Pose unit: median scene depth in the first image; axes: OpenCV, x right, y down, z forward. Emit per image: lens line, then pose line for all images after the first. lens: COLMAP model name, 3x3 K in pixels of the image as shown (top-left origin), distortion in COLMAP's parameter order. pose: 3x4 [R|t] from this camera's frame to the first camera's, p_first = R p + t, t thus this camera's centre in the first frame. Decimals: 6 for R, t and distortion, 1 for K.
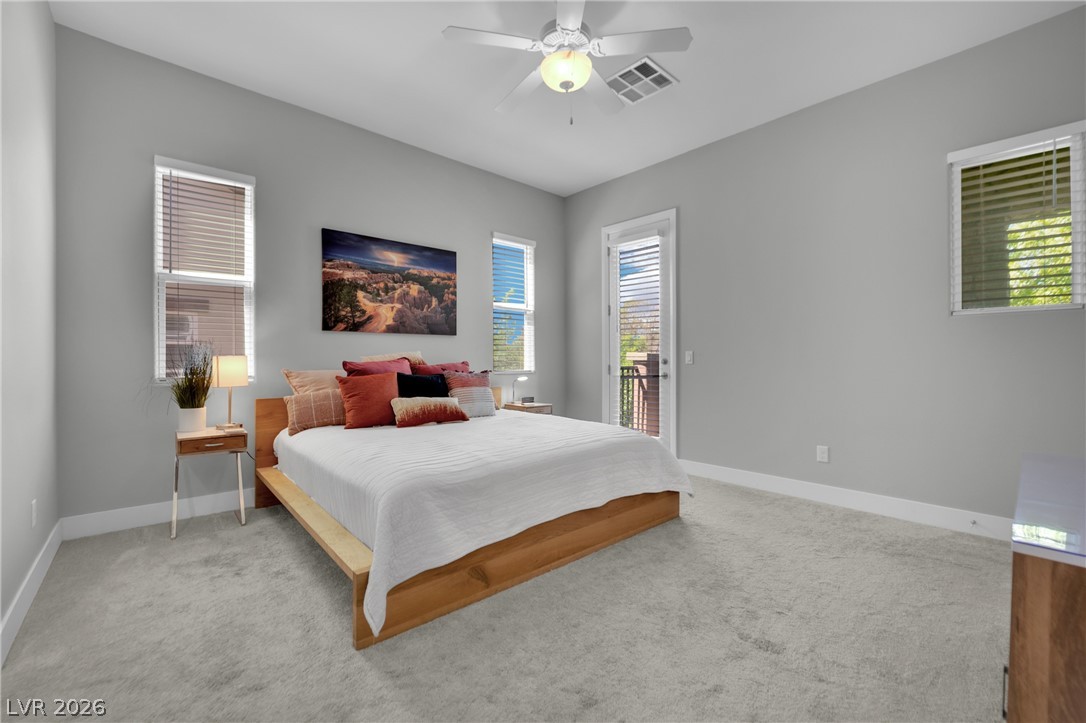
lens RADIAL K [[451.3, 0, 537.7], [0, 451.3, 359.3], [0, 0, 1]] dist [0.000434, -0.000006]
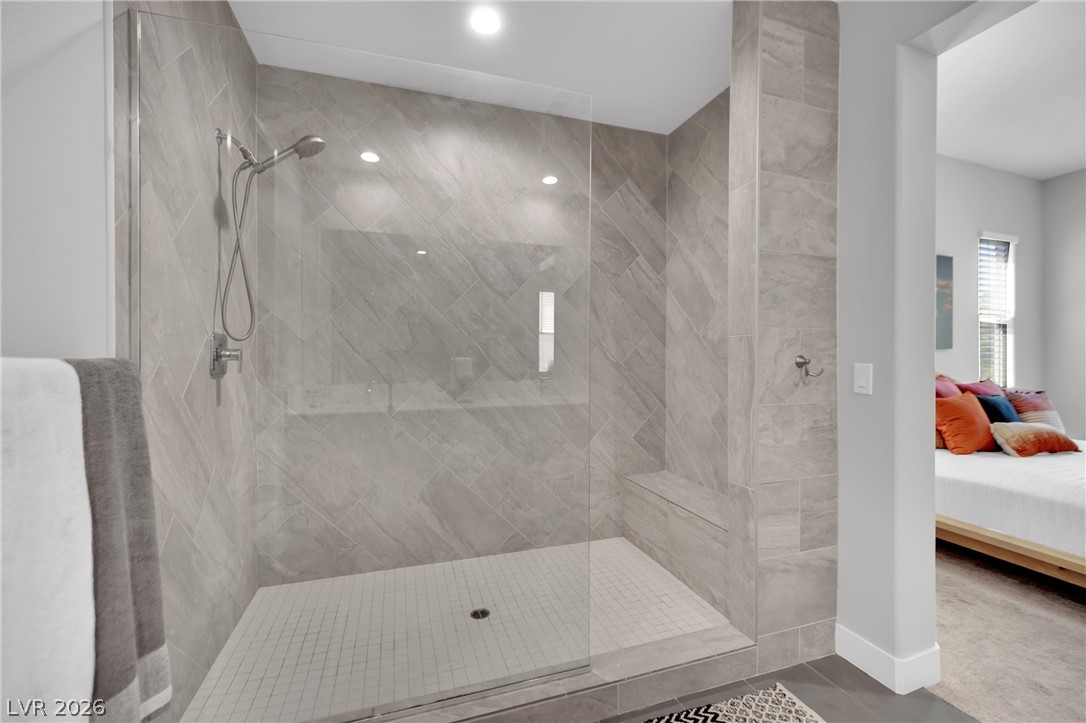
lens RADIAL K [[451.9, 0, 547.1], [0, 451.9, 361.6], [0, 0, 1]] dist [-0.010895, 0.000016]
pose [[0.924752, 0.001601, -0.380567, -0.648316], [-0.003448, 0.999985, -0.004172, -0.024093], [0.380555, 0.005170, 0.924744, -0.144815]]
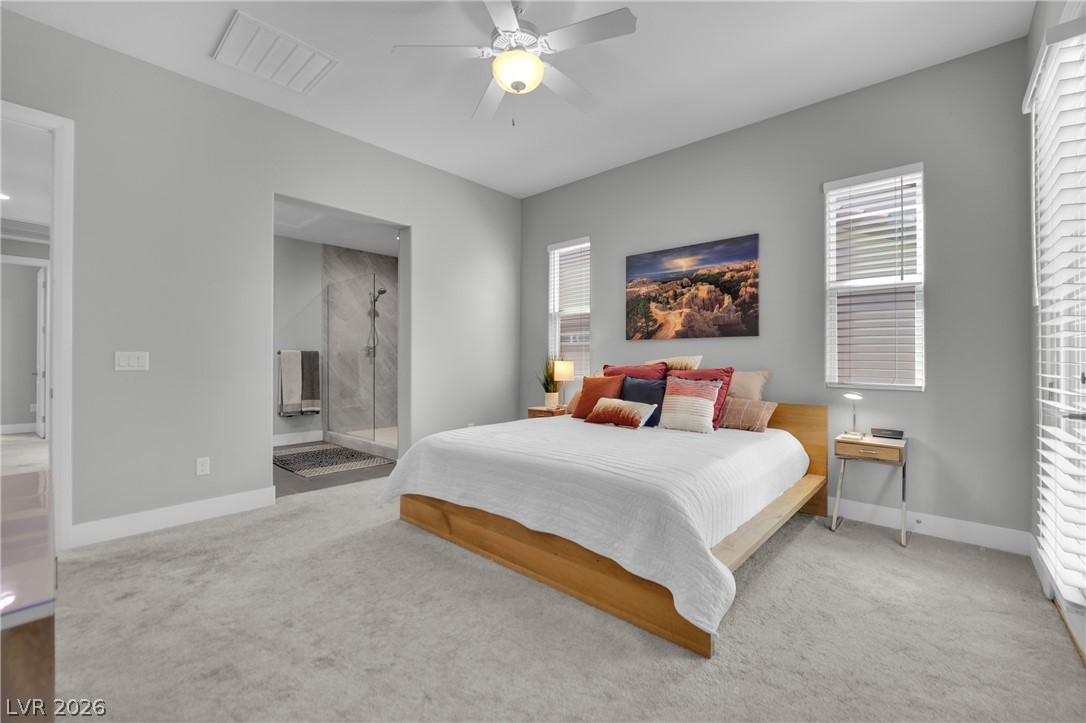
lens RADIAL K [[451.3, 0, 540.4], [0, 451.3, 361.4], [0, 0, 1]] dist [0.000434, -0.000006]
pose [[0.114064, -0.000678, -0.993473, 0.643298], [-0.009645, 0.999952, -0.001789, -0.002068], [0.993427, 0.009786, 0.114052, 0.574252]]
